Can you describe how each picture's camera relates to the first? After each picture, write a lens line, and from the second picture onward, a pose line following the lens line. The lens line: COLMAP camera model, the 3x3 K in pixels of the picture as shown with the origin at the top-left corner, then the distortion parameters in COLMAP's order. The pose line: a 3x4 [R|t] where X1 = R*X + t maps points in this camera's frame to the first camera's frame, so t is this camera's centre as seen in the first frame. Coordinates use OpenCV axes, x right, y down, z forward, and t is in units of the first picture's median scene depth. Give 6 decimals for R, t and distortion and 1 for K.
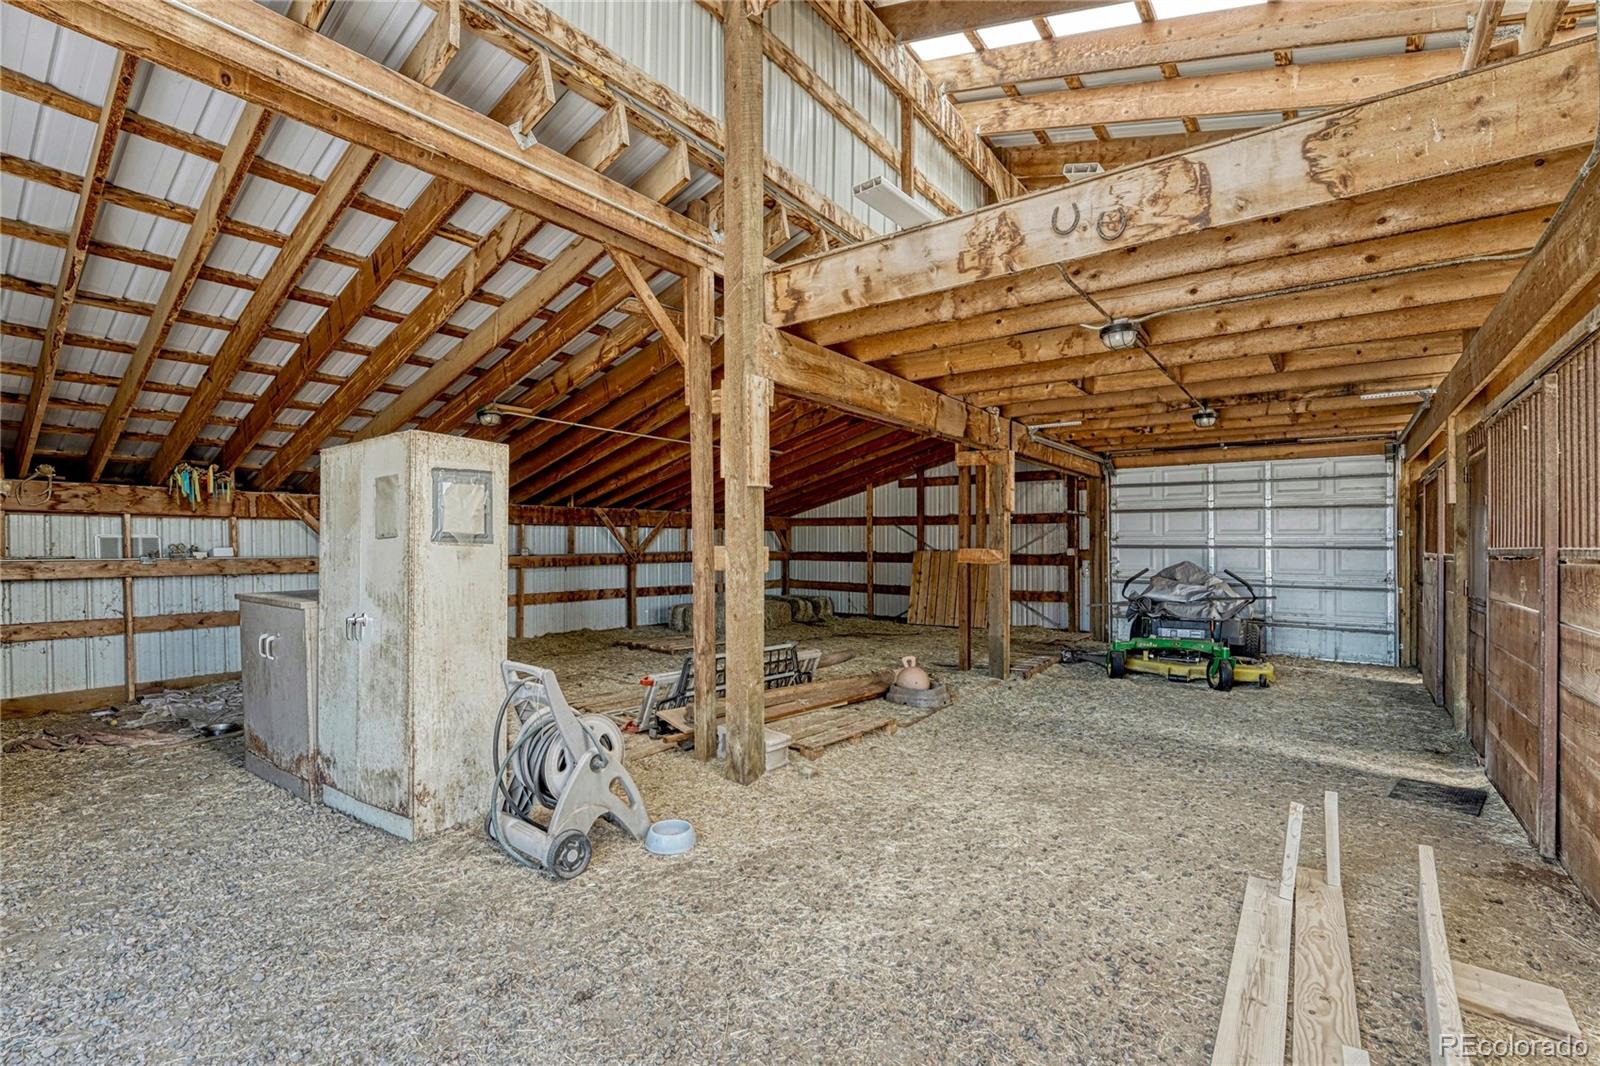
lens RADIAL K [[714.7, 0, 797.6], [0, 714.7, 542.7], [0, 0, 1]] dist [-0.030911, -0.000038]
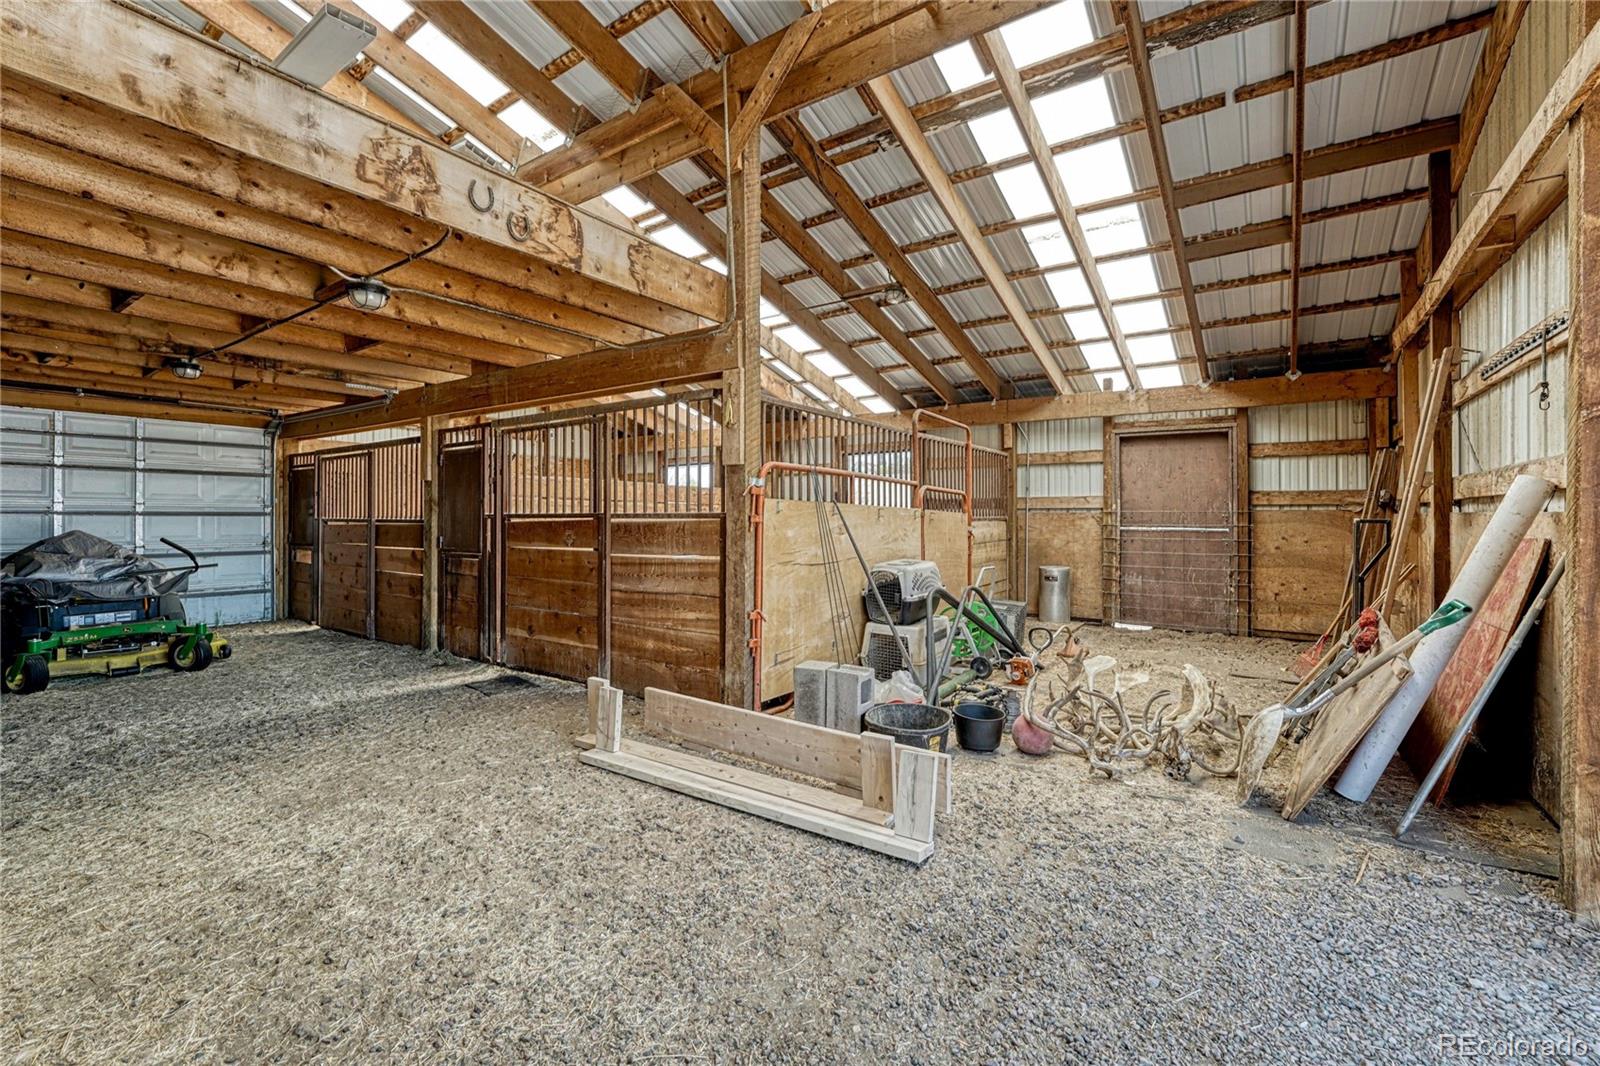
lens RADIAL K [[649.3, 0, 795.9], [0, 649.3, 509.3], [0, 0, 1]] dist [0.000582, 0.000042]
pose [[-0.023559, 0.006597, 0.999701, -0.234477], [-0.007215, 0.999951, -0.006769, 0.001539], [-0.999696, -0.007372, -0.023510, 0.225124]]
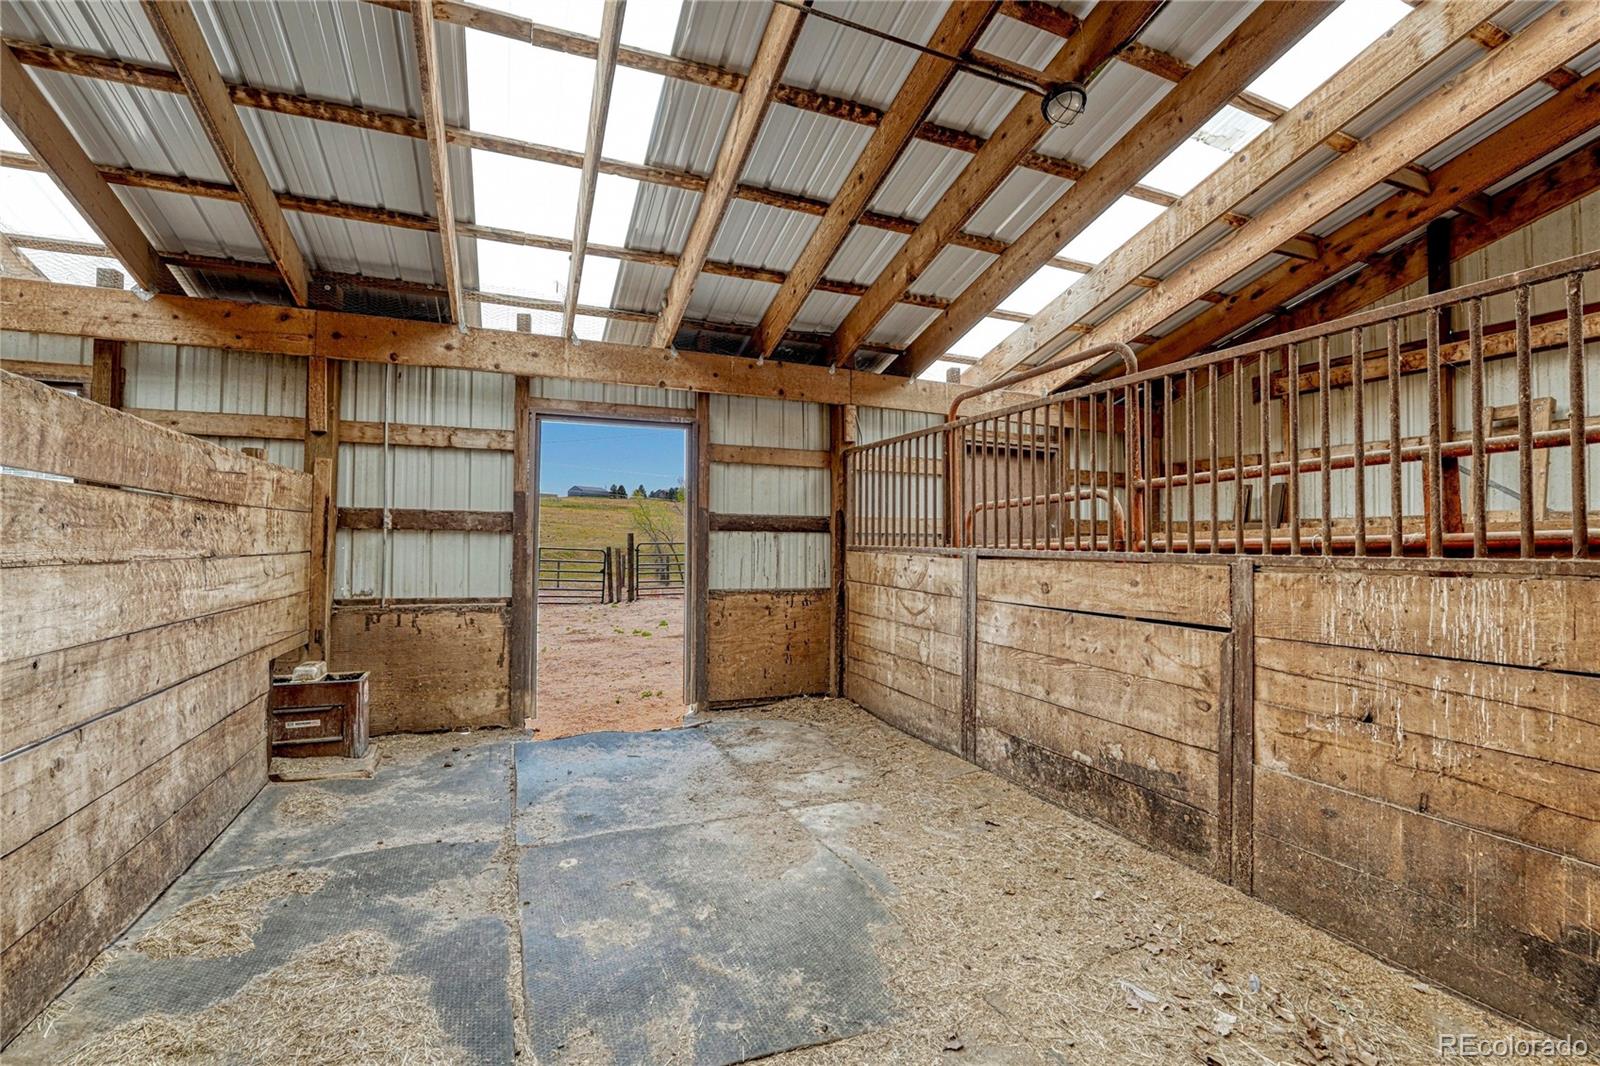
lens RADIAL K [[714.7, 0, 816.9], [0, 714.7, 528.7], [0, 0, 1]] dist [-0.030911, -0.000038]
pose [[-0.854481, -0.001733, 0.519480, 2.980551], [-0.014341, 0.999692, -0.020254, 0.002075], [-0.519285, -0.024757, -0.854242, -0.404710]]
